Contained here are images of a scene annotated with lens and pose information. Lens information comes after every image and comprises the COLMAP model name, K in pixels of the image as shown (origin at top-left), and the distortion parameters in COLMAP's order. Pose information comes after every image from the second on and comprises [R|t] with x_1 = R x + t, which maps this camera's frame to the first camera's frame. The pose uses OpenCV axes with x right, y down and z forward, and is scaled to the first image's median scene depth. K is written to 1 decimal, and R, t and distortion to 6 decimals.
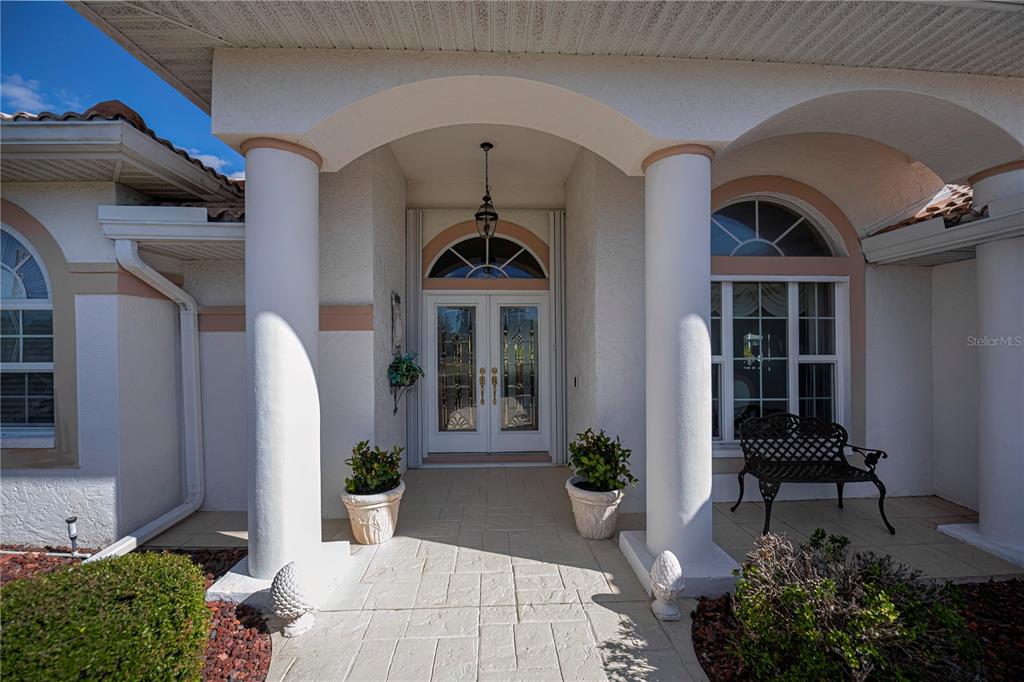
lens RADIAL K [[411.2, 0, 517.8], [0, 411.2, 336.0], [0, 0, 1]] dist [-0.014537, -0.000243]
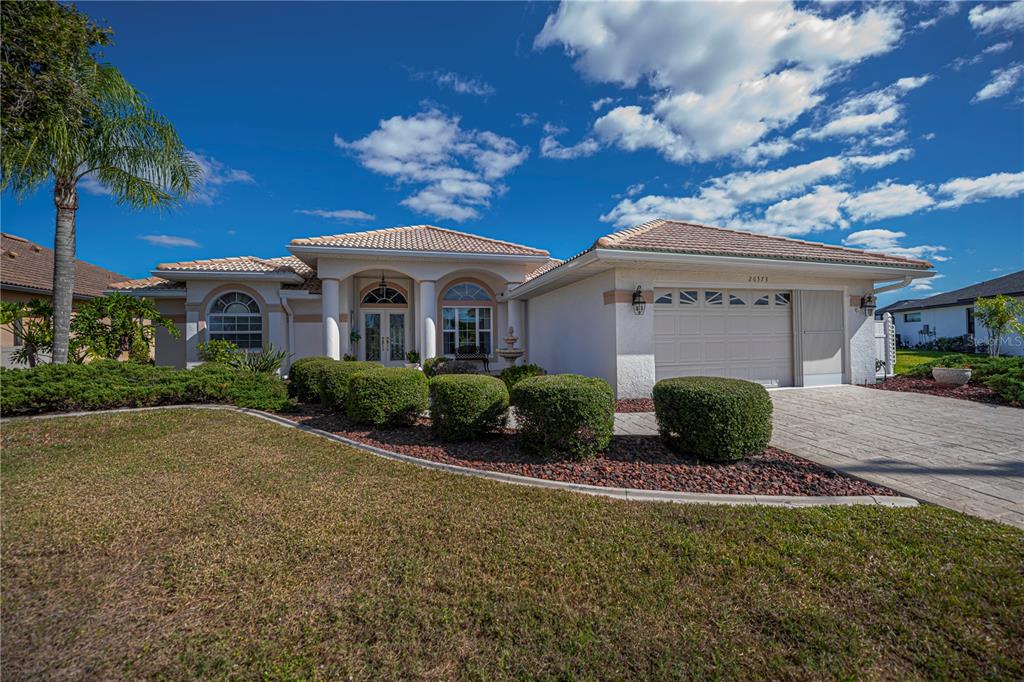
lens RADIAL K [[411.2, 0, 517.8], [0, 411.2, 336.0], [0, 0, 1]] dist [-0.014537, -0.000243]
pose [[0.978590, -0.007718, 0.205673, 0.299622], [0.007119, 0.999968, 0.003653, 0.092678], [-0.205694, -0.002111, 0.978614, -2.424397]]
